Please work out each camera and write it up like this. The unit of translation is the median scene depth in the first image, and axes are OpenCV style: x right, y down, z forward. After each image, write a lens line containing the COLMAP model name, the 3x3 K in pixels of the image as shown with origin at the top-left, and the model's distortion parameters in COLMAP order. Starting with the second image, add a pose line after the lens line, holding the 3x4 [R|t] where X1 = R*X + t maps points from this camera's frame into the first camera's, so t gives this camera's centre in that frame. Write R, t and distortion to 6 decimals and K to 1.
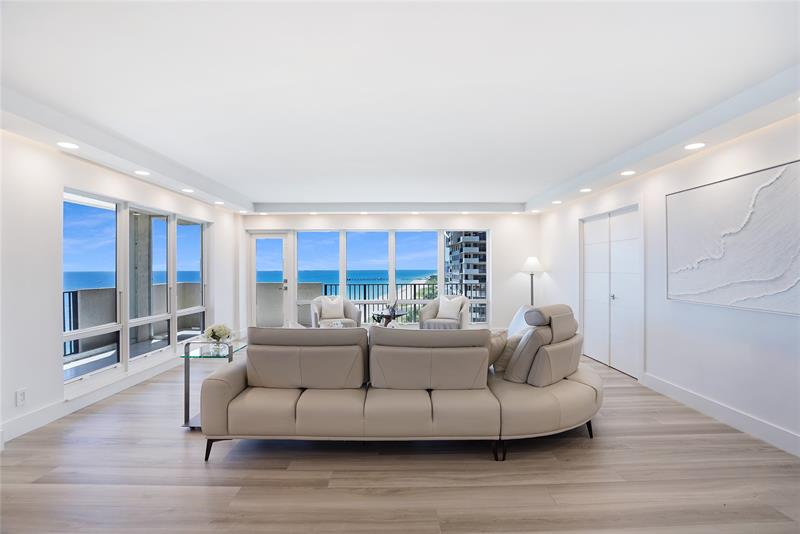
lens RADIAL K [[375.6, 0, 398.5], [0, 375.6, 266.6], [0, 0, 1]] dist [-0.061393, 0.023361]
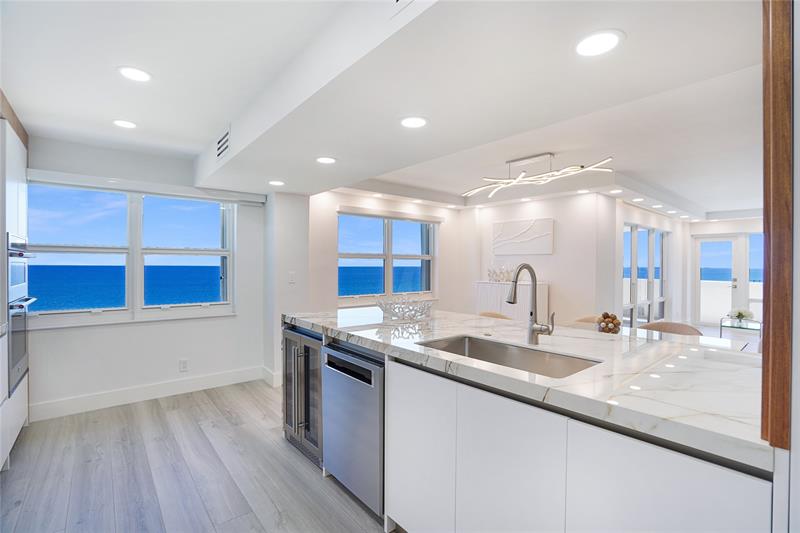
lens RADIAL K [[372.7, 0, 400.0], [0, 372.7, 266.5], [0, 0, 1]] dist [-0.062007, 0.022481]
pose [[0.632384, 0.011610, -0.774568, -0.128753], [-0.004016, 0.999923, 0.011709, -0.010637], [0.774645, -0.004294, 0.632382, -0.498915]]
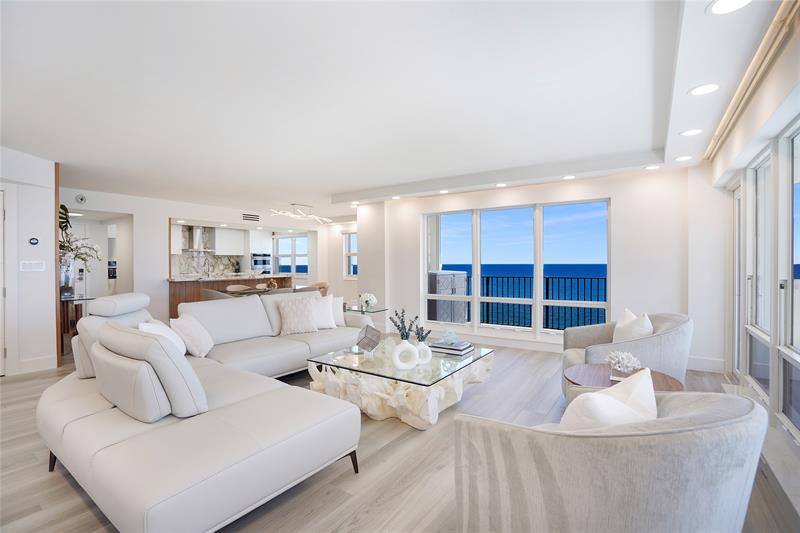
lens RADIAL K [[375.6, 0, 398.5], [0, 375.6, 266.1], [0, 0, 1]] dist [-0.061393, 0.023361]
pose [[-0.581217, 0.011669, -0.813665, 0.385680], [0.010377, 0.999922, 0.006928, 0.016937], [0.813683, -0.004417, -0.581293, 1.081823]]
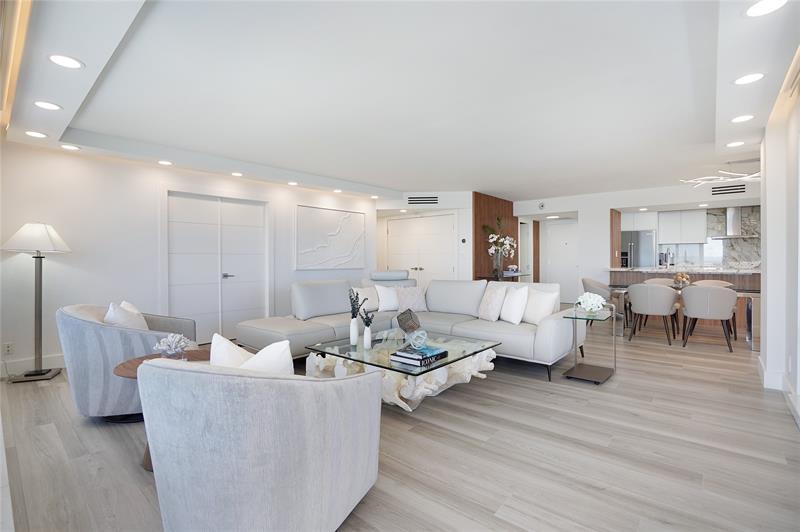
lens RADIAL K [[372.7, 0, 400.0], [0, 372.7, 266.0], [0, 0, 1]] dist [-0.062007, 0.022481]
pose [[-0.747590, -0.004709, 0.664143, -0.414263], [0.003694, 0.999930, 0.011247, 0.033559], [-0.664150, 0.010861, -0.747521, 1.156531]]
